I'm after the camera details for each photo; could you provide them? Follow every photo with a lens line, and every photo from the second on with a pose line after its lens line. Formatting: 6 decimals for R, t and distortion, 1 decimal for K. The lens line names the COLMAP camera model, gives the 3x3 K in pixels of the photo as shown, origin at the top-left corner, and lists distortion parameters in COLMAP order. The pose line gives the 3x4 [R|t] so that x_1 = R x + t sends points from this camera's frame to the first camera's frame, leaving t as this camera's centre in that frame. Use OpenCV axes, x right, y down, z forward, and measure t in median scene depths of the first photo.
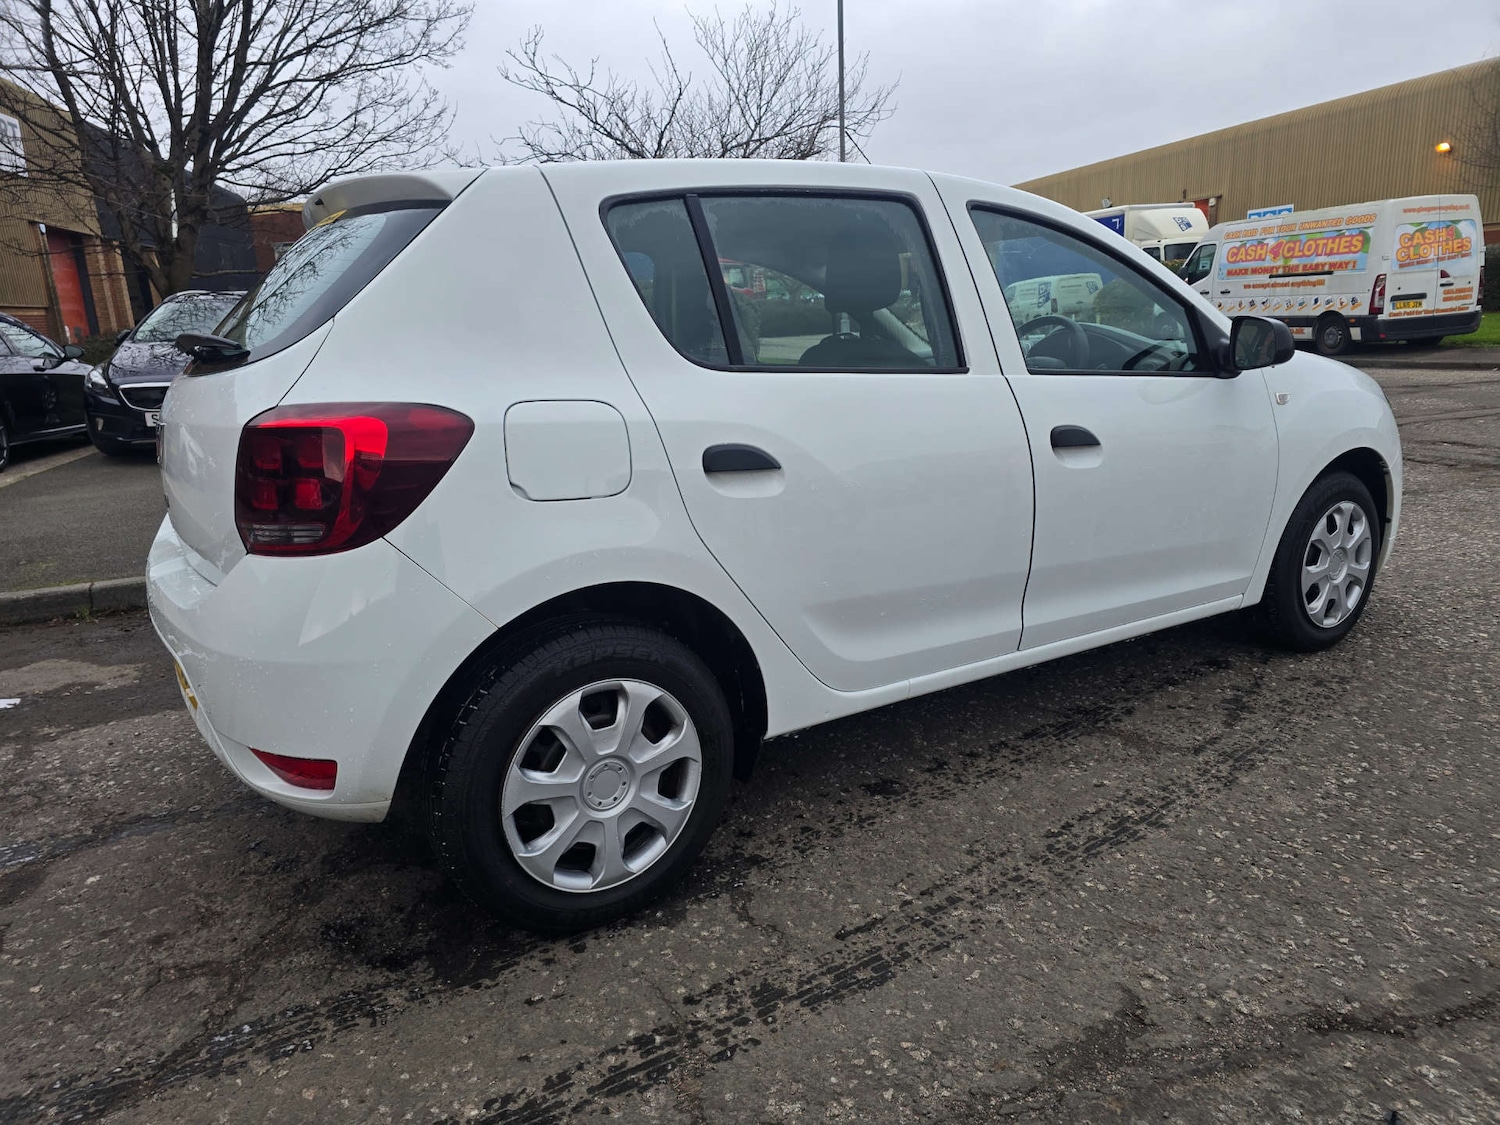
lens RADIAL K [[995.9, 0, 749.5], [0, 995.9, 565.3], [0, 0, 1]] dist [0.057801, -0.048734]
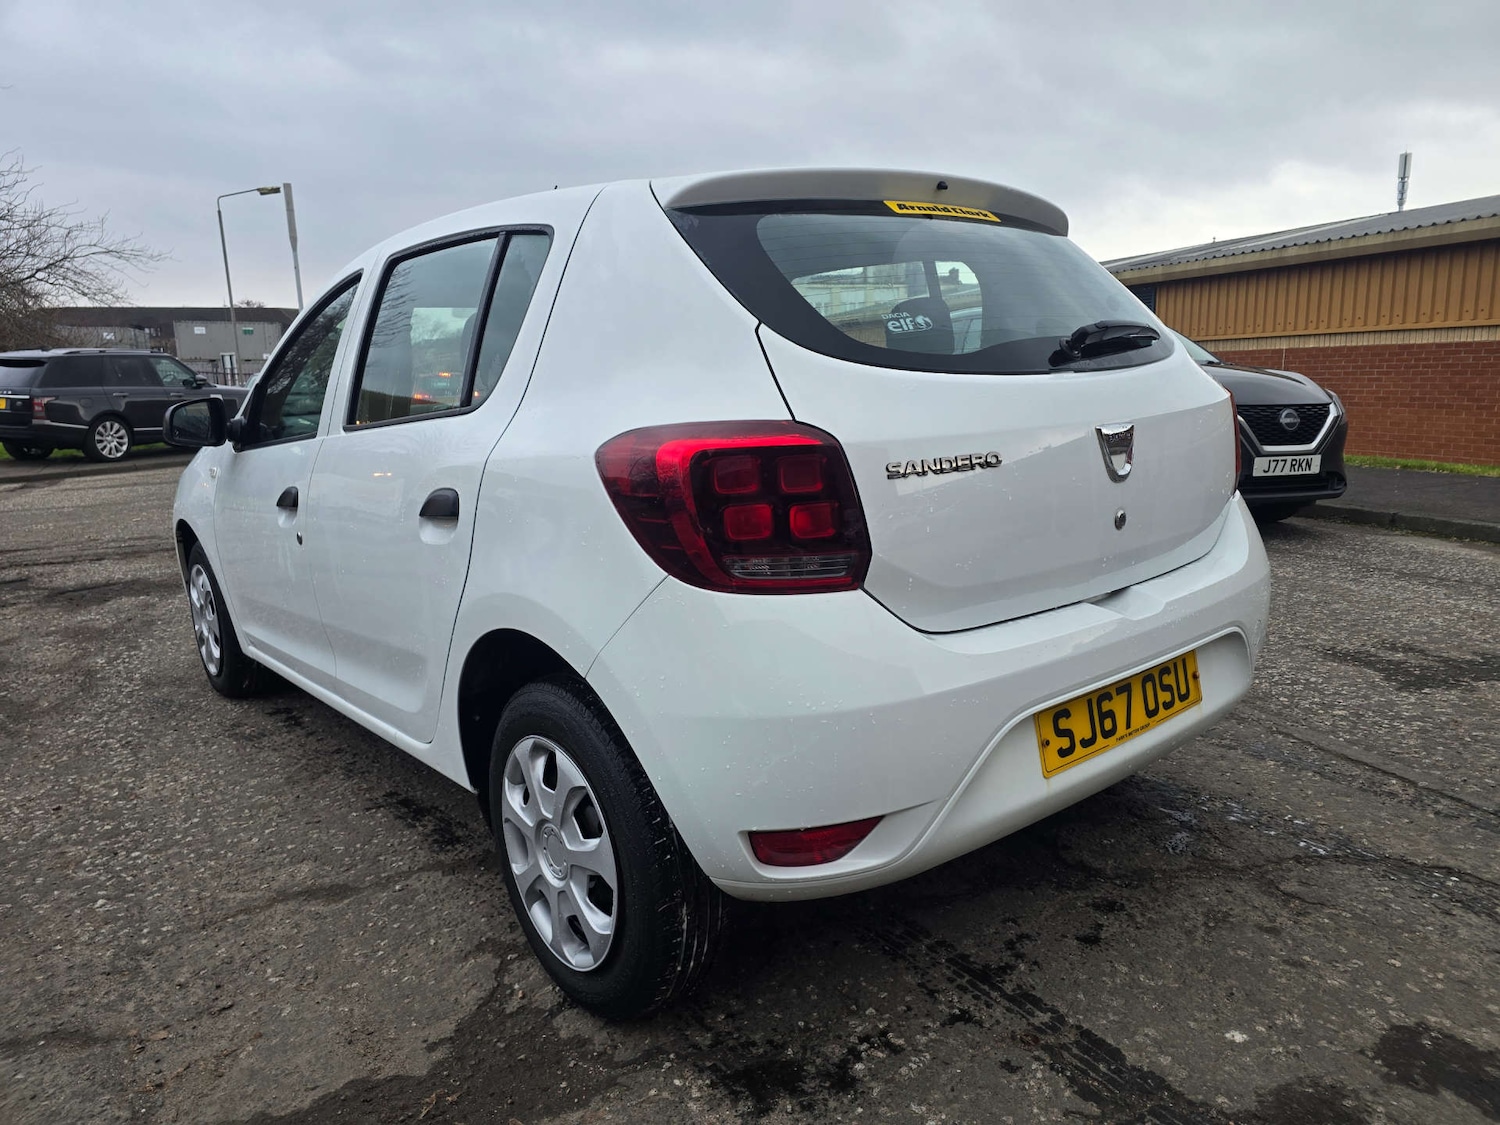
lens RADIAL K [[1004.8, 0, 756.1], [0, 1004.8, 574.2], [0, 0, 1]] dist [0.046496, -0.038920]
pose [[-0.112473, -0.146564, 0.982786, -1.229349], [0.278218, 0.944856, 0.172748, -0.222859], [-0.953910, 0.292858, -0.065494, 1.225571]]
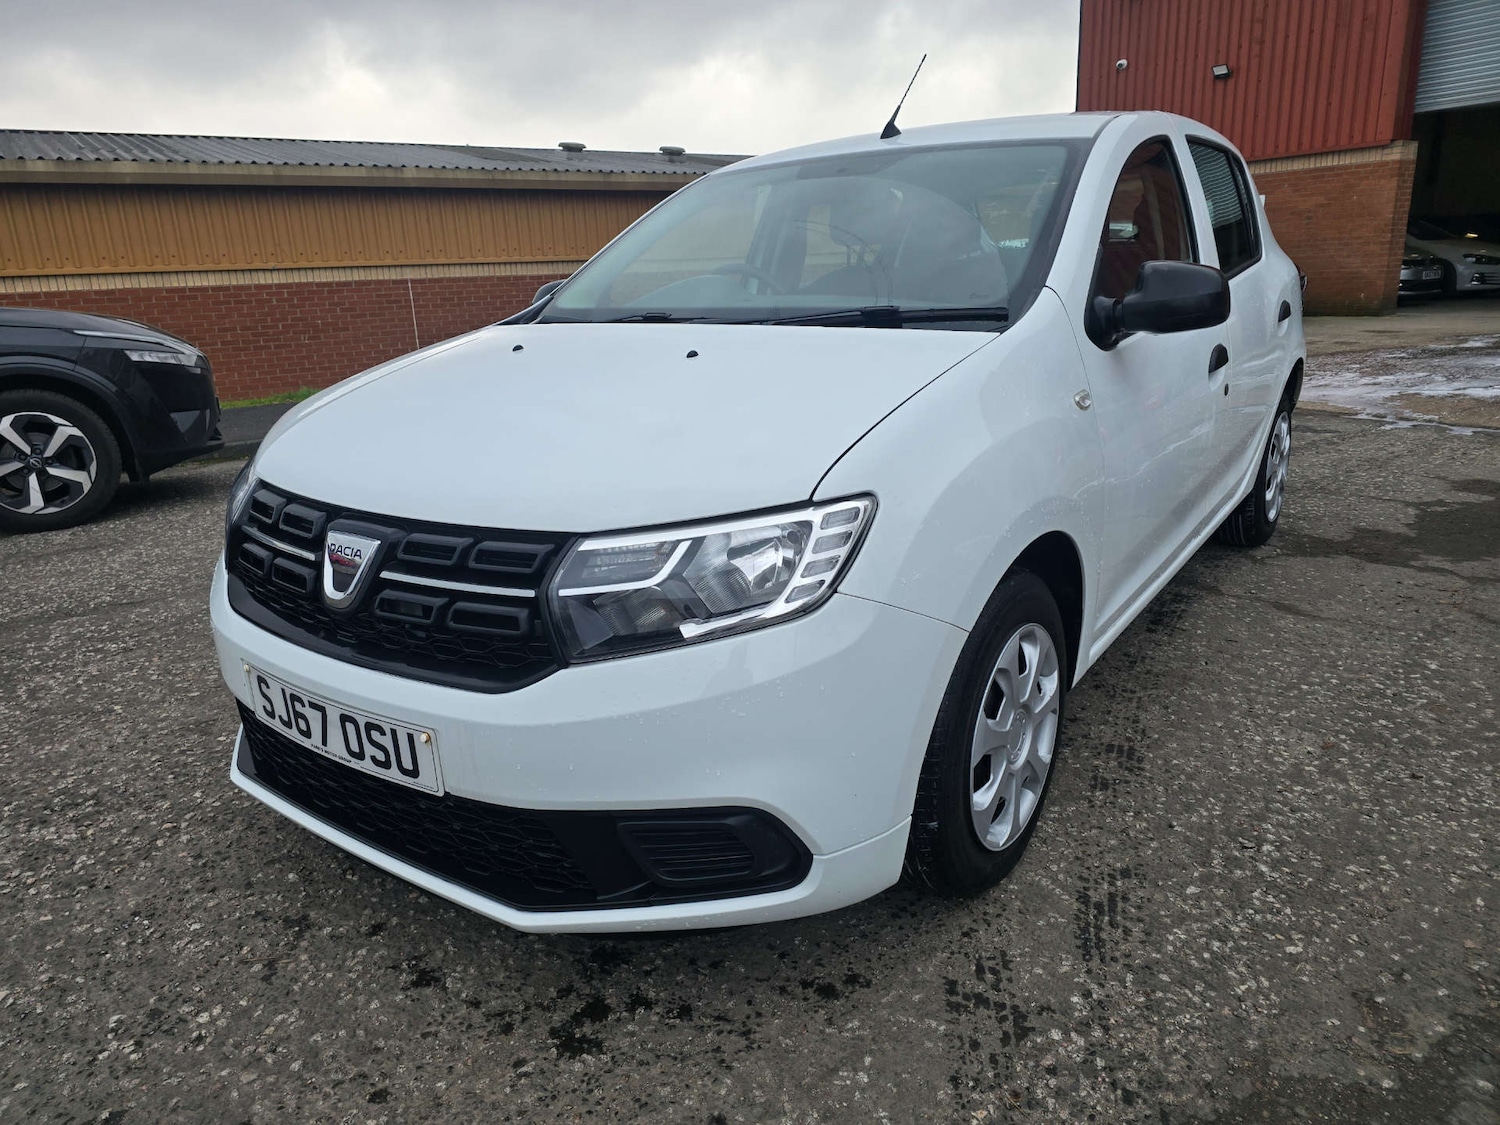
lens RADIAL K [[997.6, 0, 744.6], [0, 997.6, 562.5], [0, 0, 1]] dist [0.055574, -0.045731]
pose [[-0.932516, 0.181876, -0.311985, 0.823130], [-0.001491, 0.861971, 0.506955, -0.623799], [0.361125, 0.473209, -0.803531, 2.440432]]
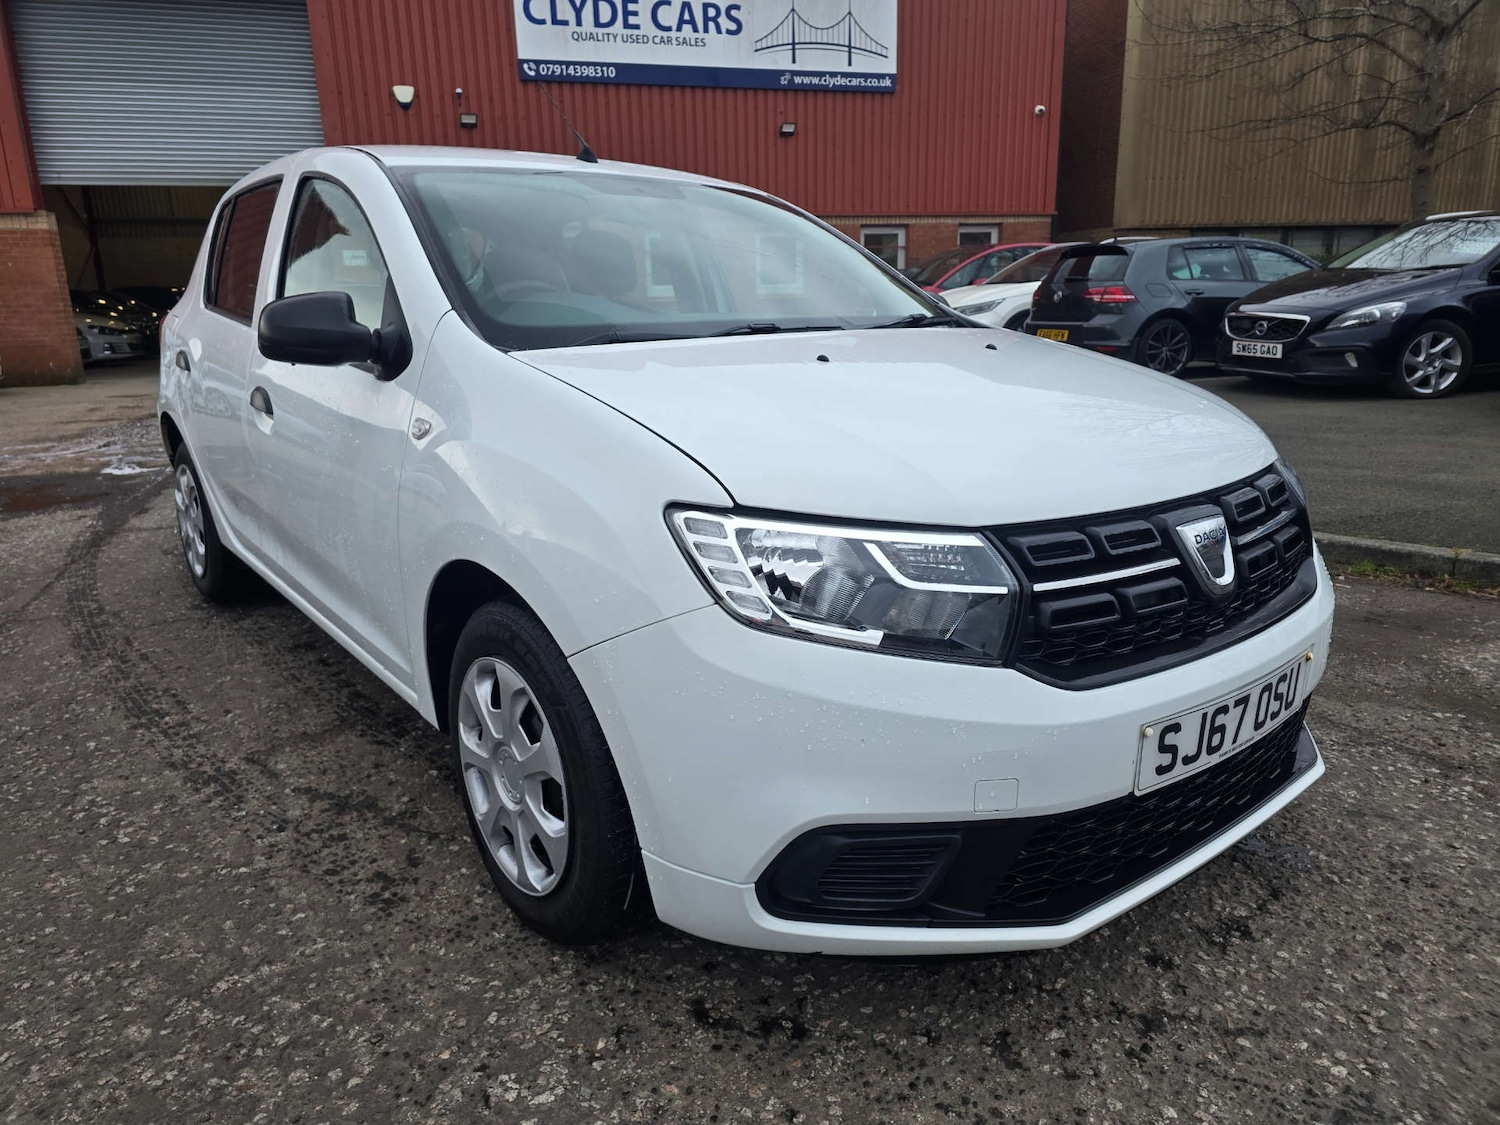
lens RADIAL K [[1000.1, 0, 741.6], [0, 1000.1, 556.0], [0, 0, 1]] dist [0.055361, -0.046497]
pose [[0.089396, 0.293400, -0.951801, 1.465941], [-0.225587, 0.936757, 0.267575, -0.382922], [0.970113, 0.190793, 0.149930, 1.403400]]
